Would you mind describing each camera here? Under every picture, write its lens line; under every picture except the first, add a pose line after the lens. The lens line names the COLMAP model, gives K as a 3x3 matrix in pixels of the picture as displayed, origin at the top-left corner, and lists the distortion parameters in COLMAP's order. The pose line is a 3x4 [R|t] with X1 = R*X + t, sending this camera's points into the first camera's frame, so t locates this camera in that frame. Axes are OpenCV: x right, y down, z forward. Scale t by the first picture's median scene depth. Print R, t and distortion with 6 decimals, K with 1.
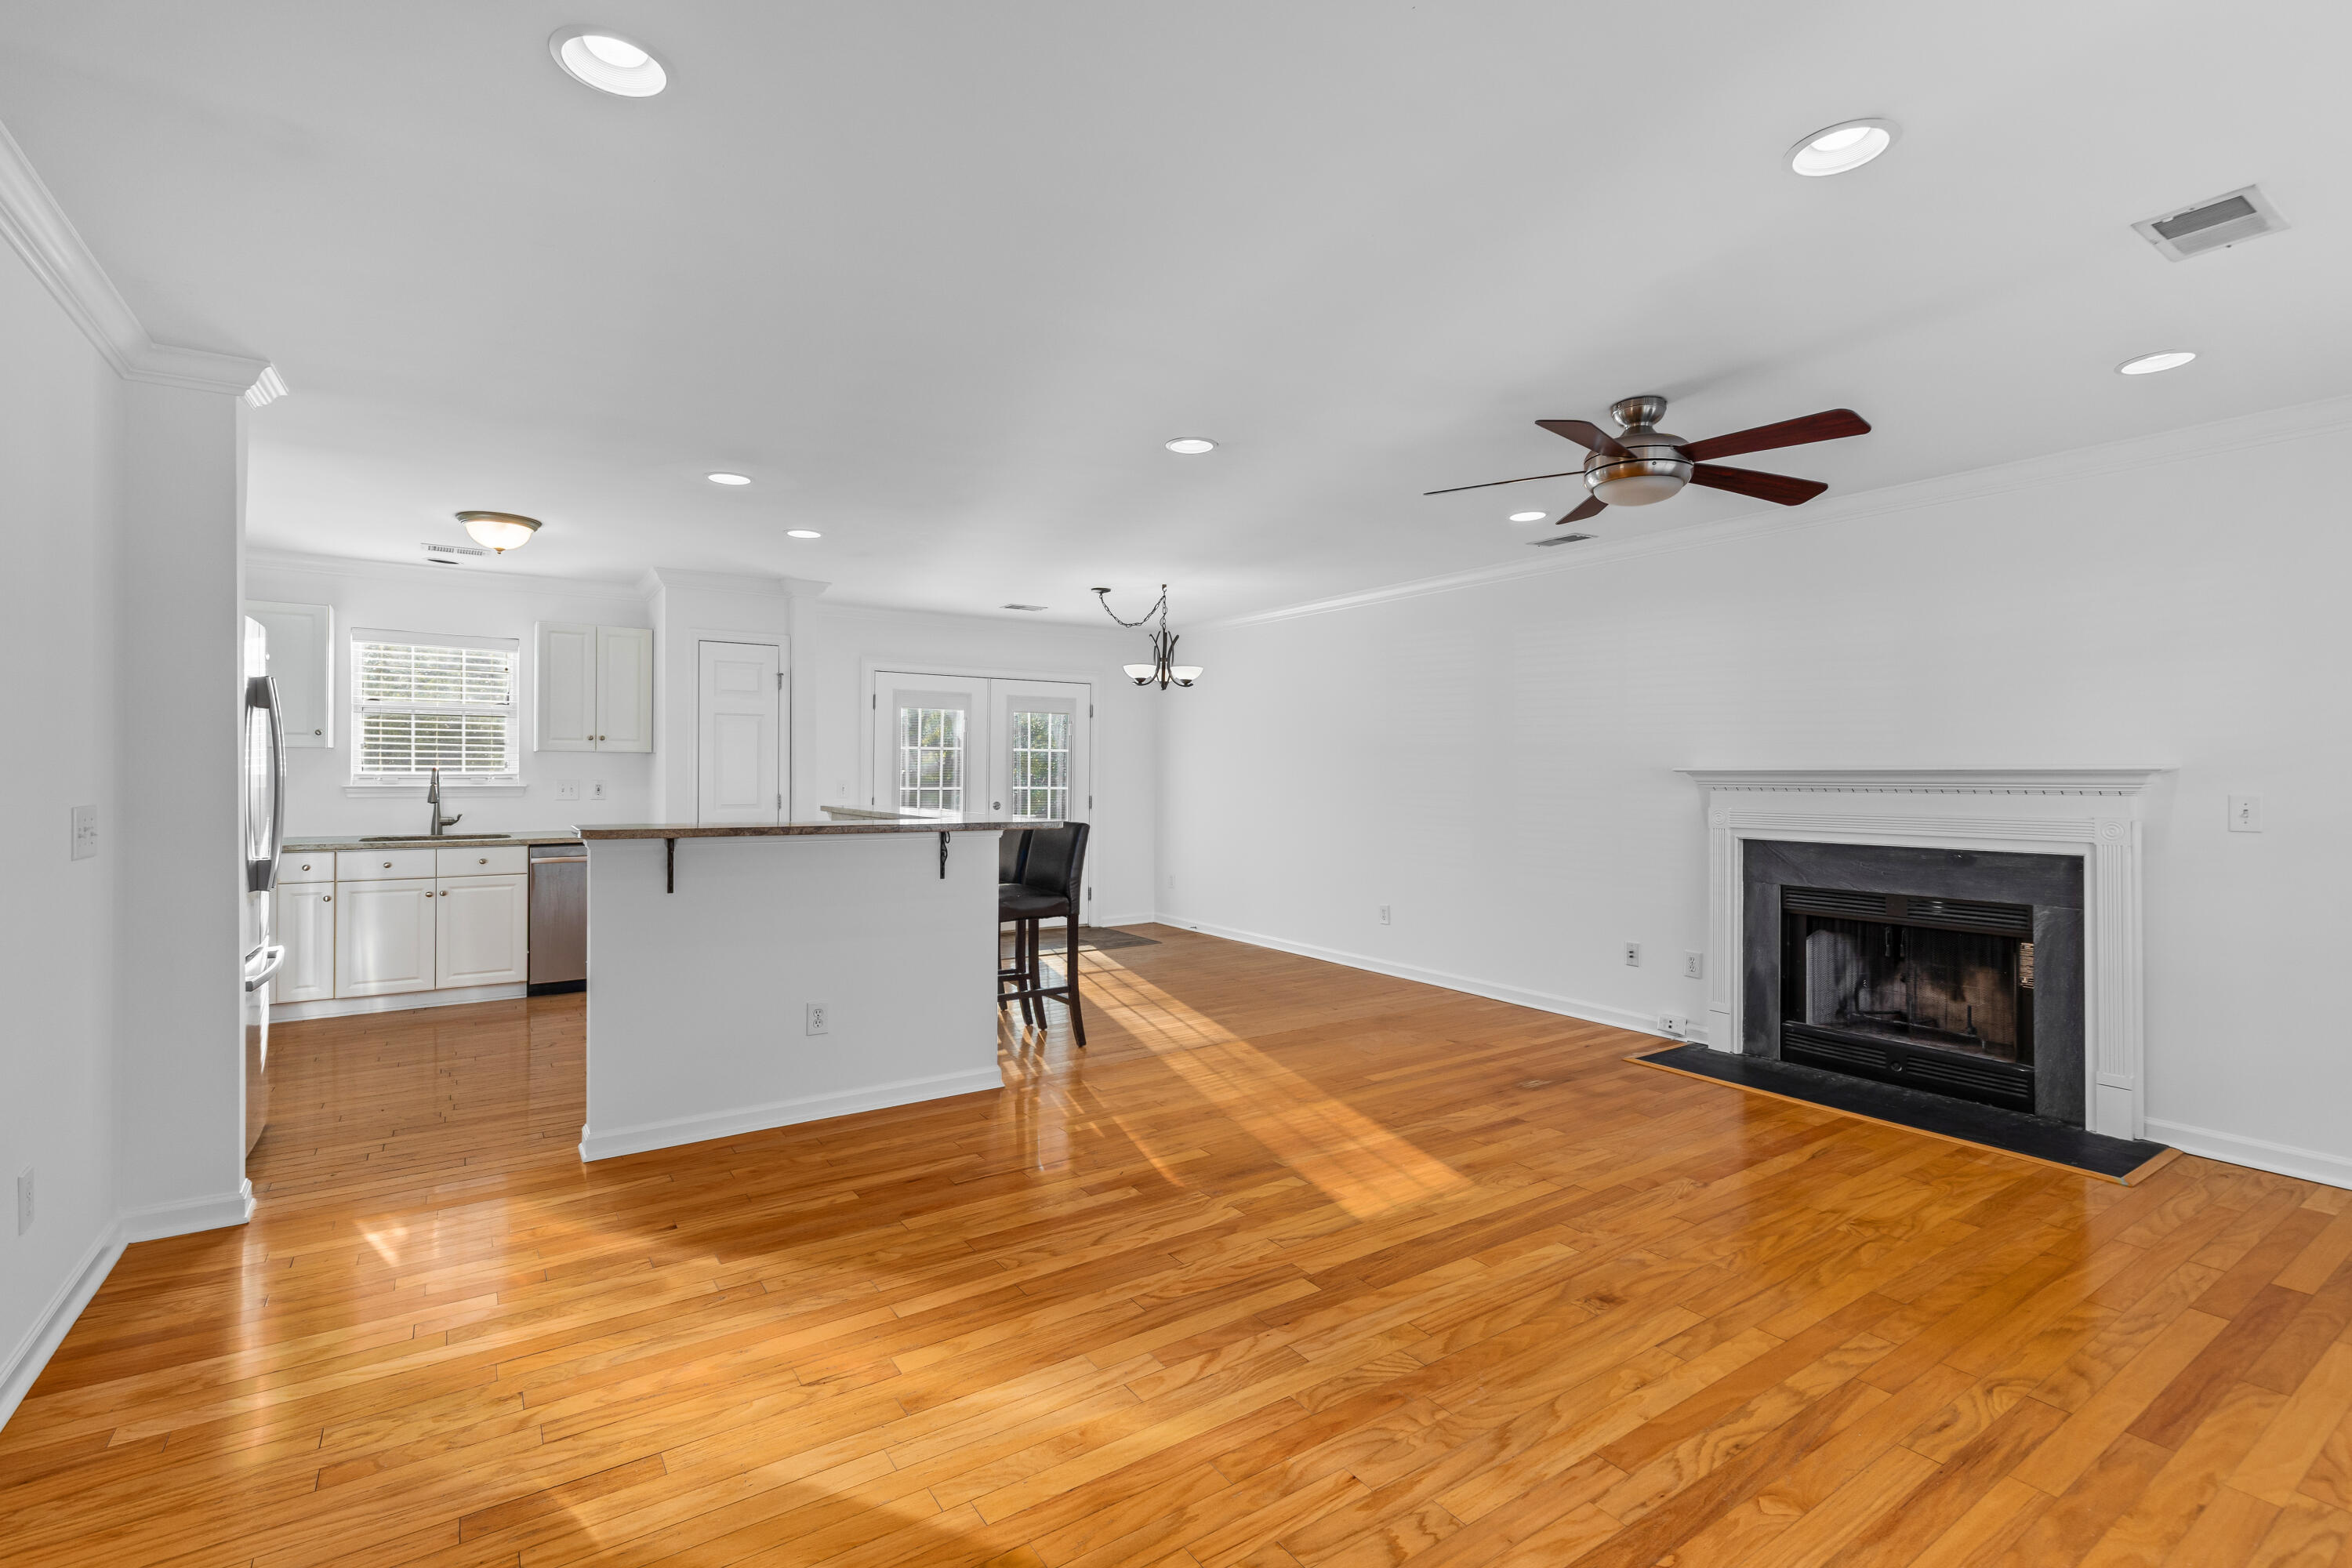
lens RADIAL K [[1053.9, 0, 1186.2], [0, 1053.9, 776.2], [0, 0, 1]] dist [0.007550, -0.001810]
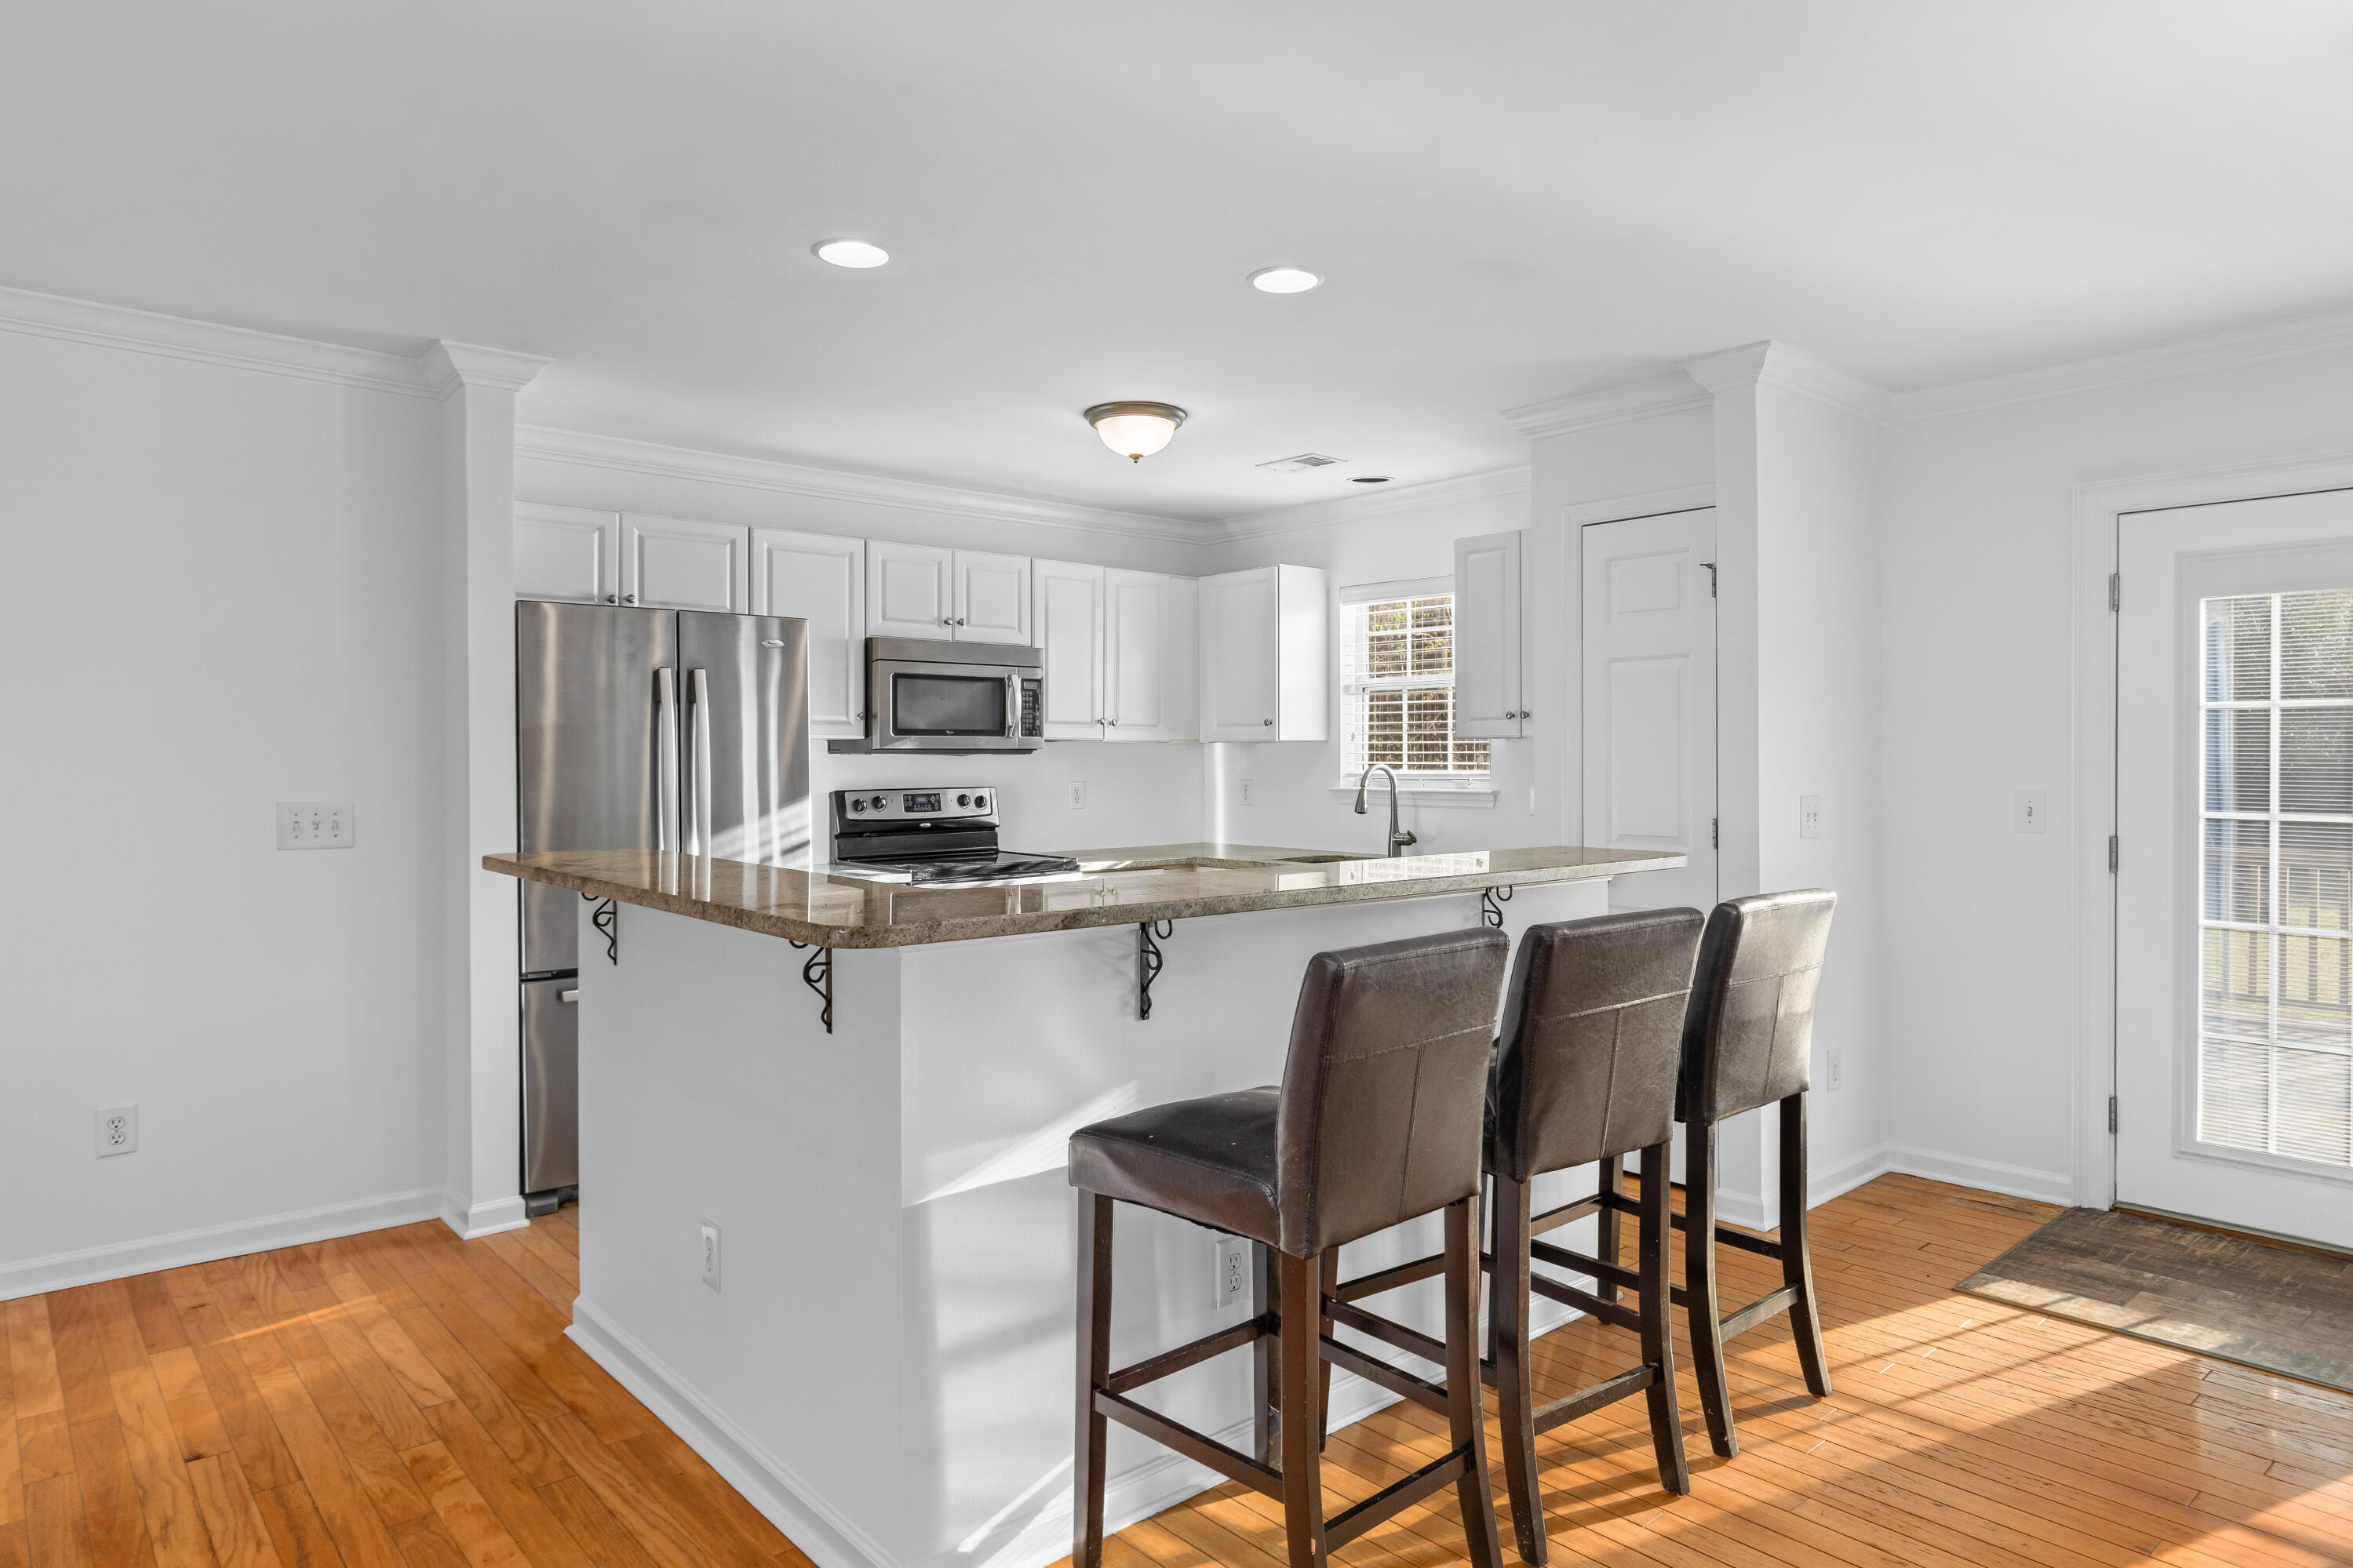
lens RADIAL K [[1392.9, 0, 1182.8], [0, 1392.9, 762.2], [0, 0, 1]] dist [0.008074, 0.000457]
pose [[0.116787, -0.004821, -0.993145, 0.358464], [-0.004085, 0.999977, -0.005335, -0.006275], [0.993149, 0.004680, 0.116765, 1.174483]]
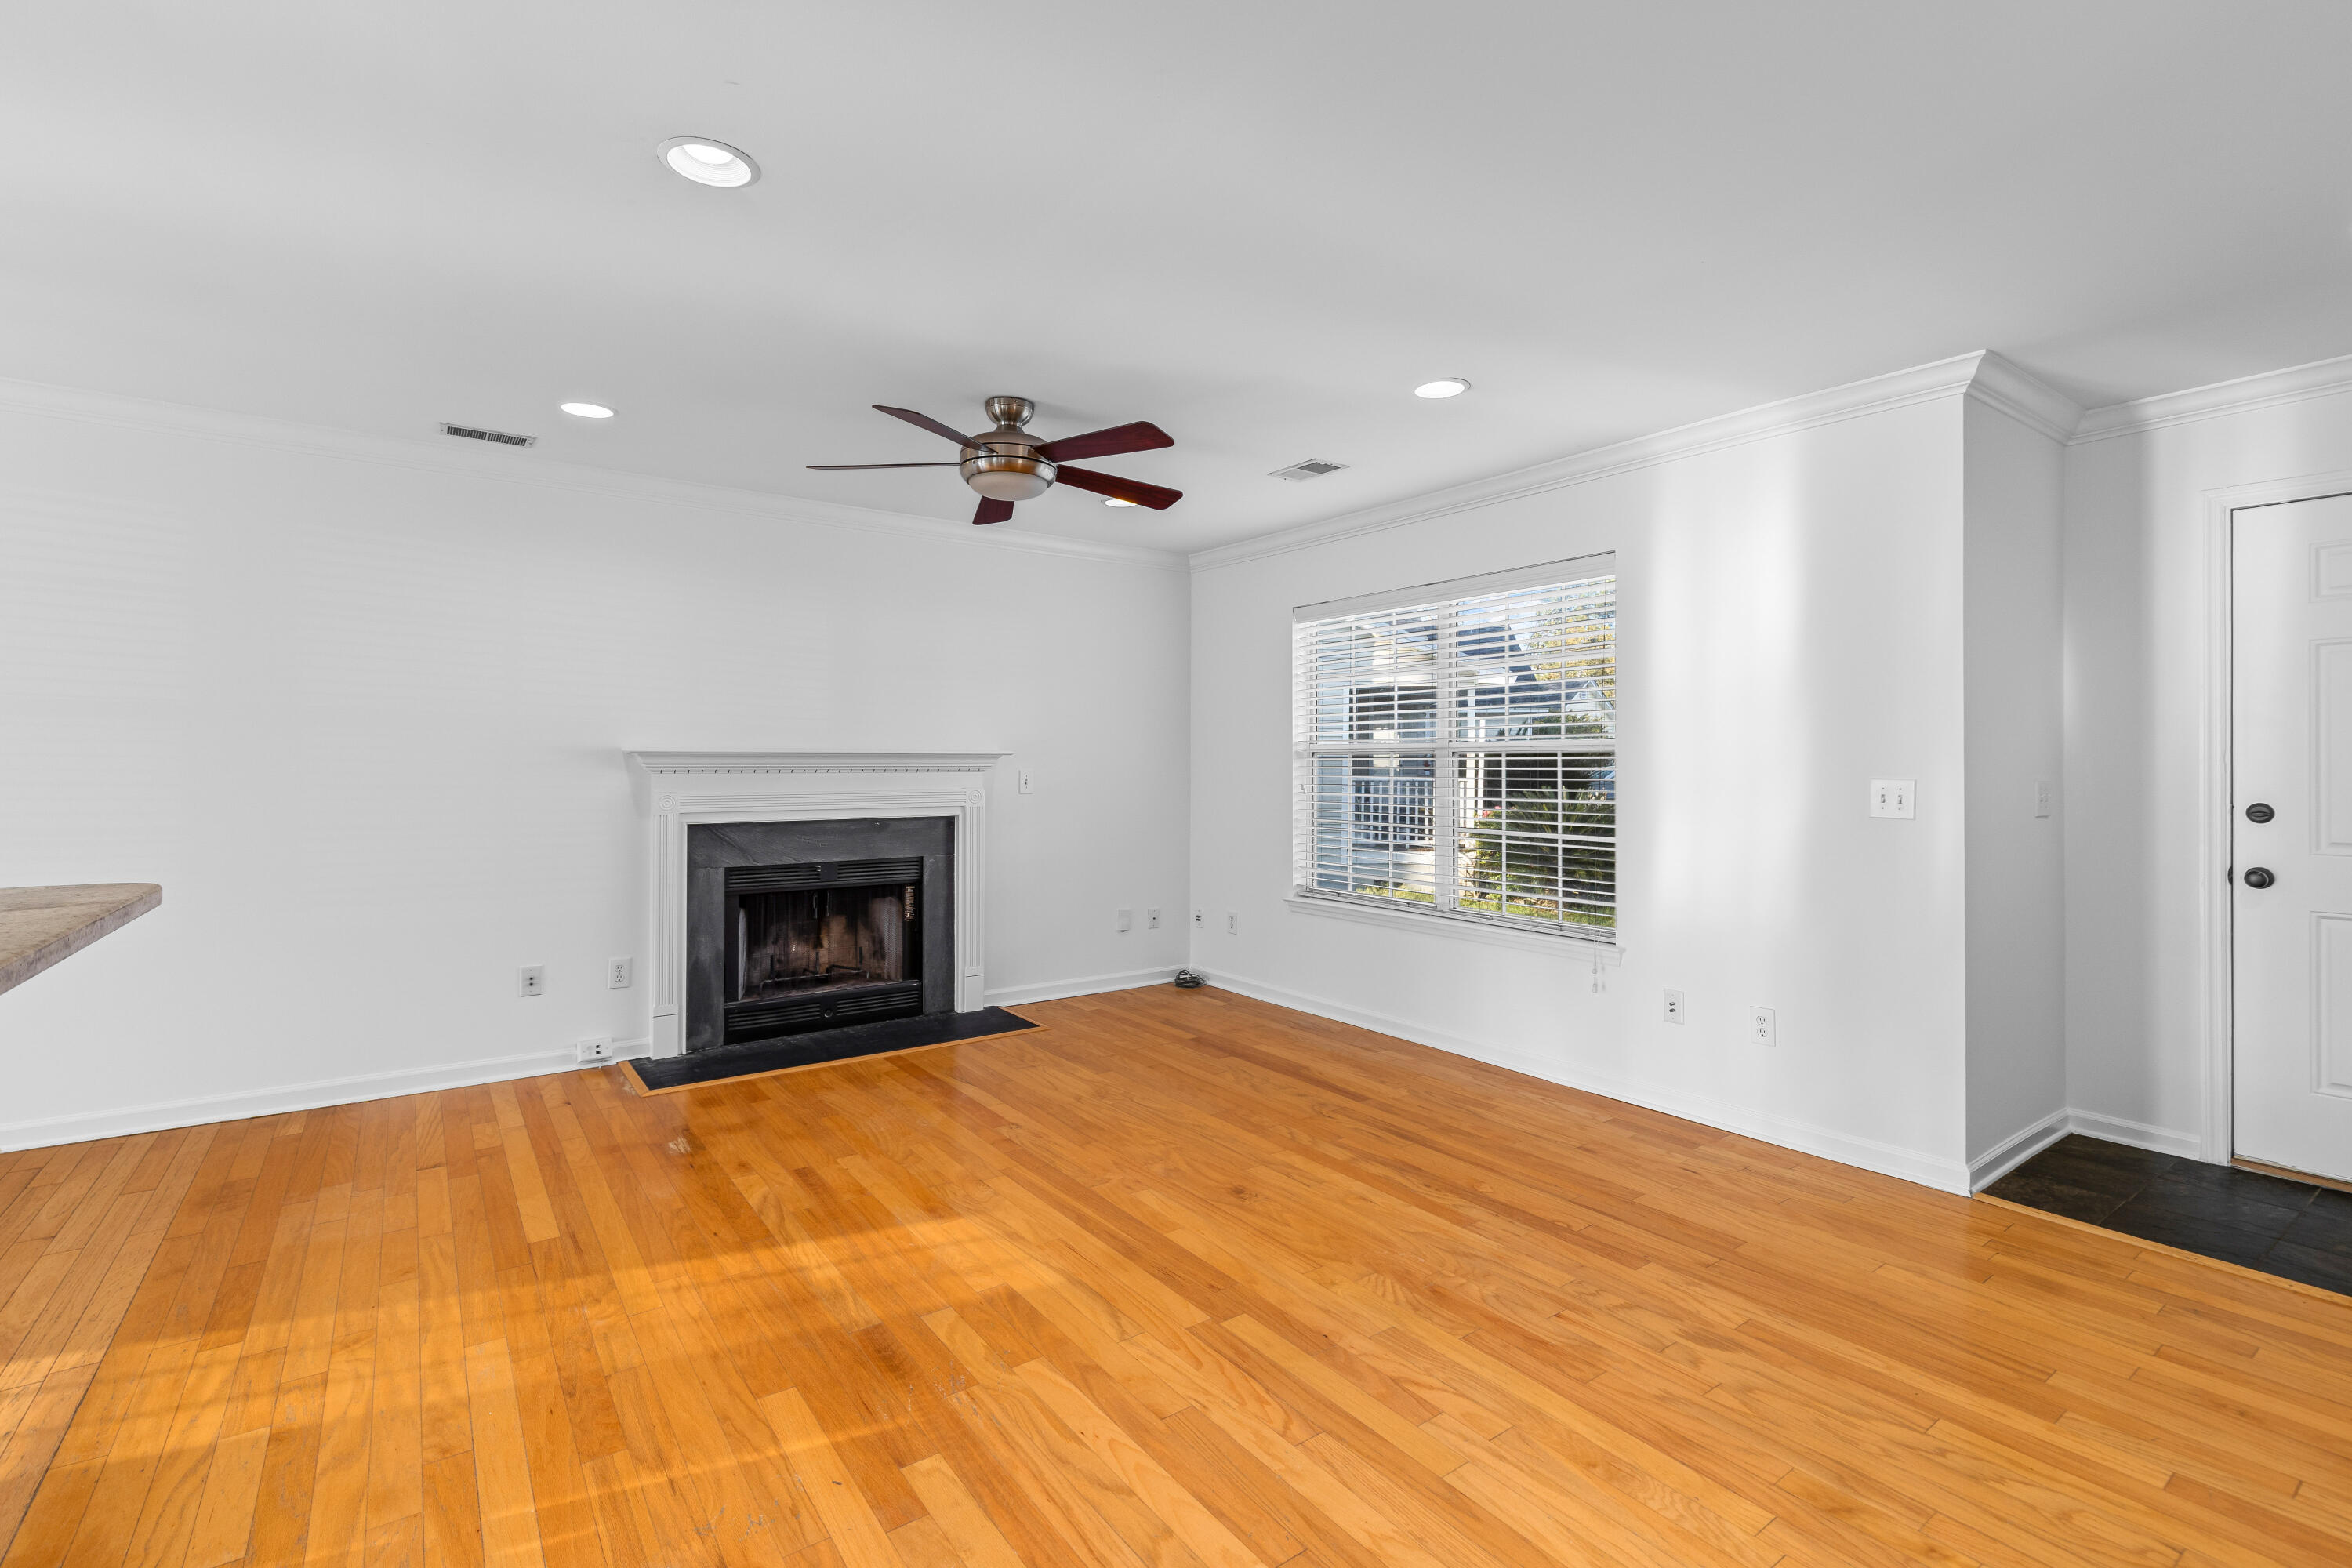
lens RADIAL K [[1053.9, 0, 1189.1], [0, 1053.9, 762.0], [0, 0, 1]] dist [0.007550, -0.001810]
pose [[-0.026811, -0.003421, 0.999635, -0.547539], [0.000103, 0.999994, 0.003425, 0.000644], [-0.999641, 0.000195, -0.026810, 0.743320]]
